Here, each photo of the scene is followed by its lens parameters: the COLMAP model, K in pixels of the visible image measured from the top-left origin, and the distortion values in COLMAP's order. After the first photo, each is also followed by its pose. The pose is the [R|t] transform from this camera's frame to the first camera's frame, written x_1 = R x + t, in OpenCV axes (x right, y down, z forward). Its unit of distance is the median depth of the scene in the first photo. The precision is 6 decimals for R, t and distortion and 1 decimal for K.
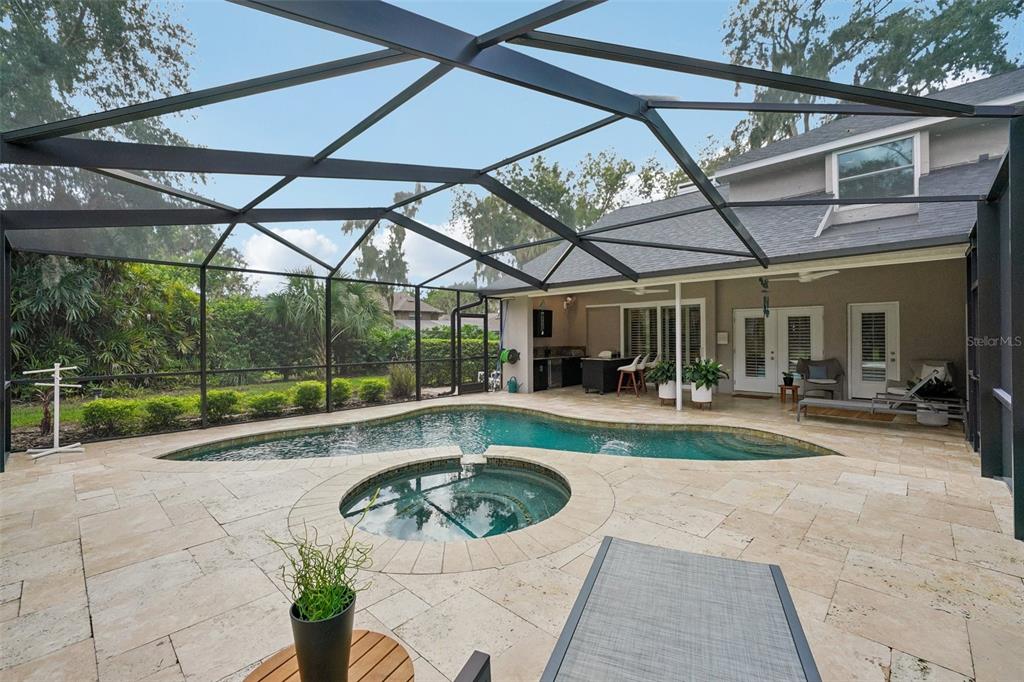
lens RADIAL K [[426.3, 0, 512.0], [0, 426.3, 341.0], [0, 0, 1]] dist [-0.002257, -0.000074]
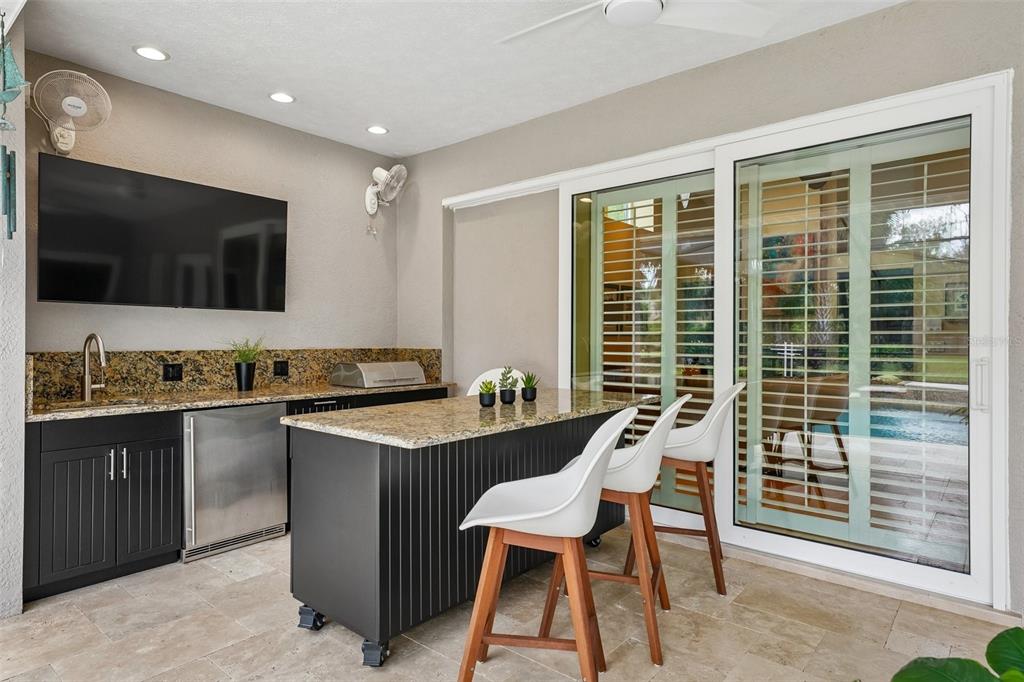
lens RADIAL K [[570.4, 0, 512.0], [0, 570.4, 341.0], [0, 0, 1]] dist [-0.000171, -0.000020]
pose [[0.998424, 0.009861, 0.055241, 0.211451], [-0.009898, 0.999951, 0.000389, 0.006120], [-0.055234, -0.000936, 0.998473, 0.680457]]
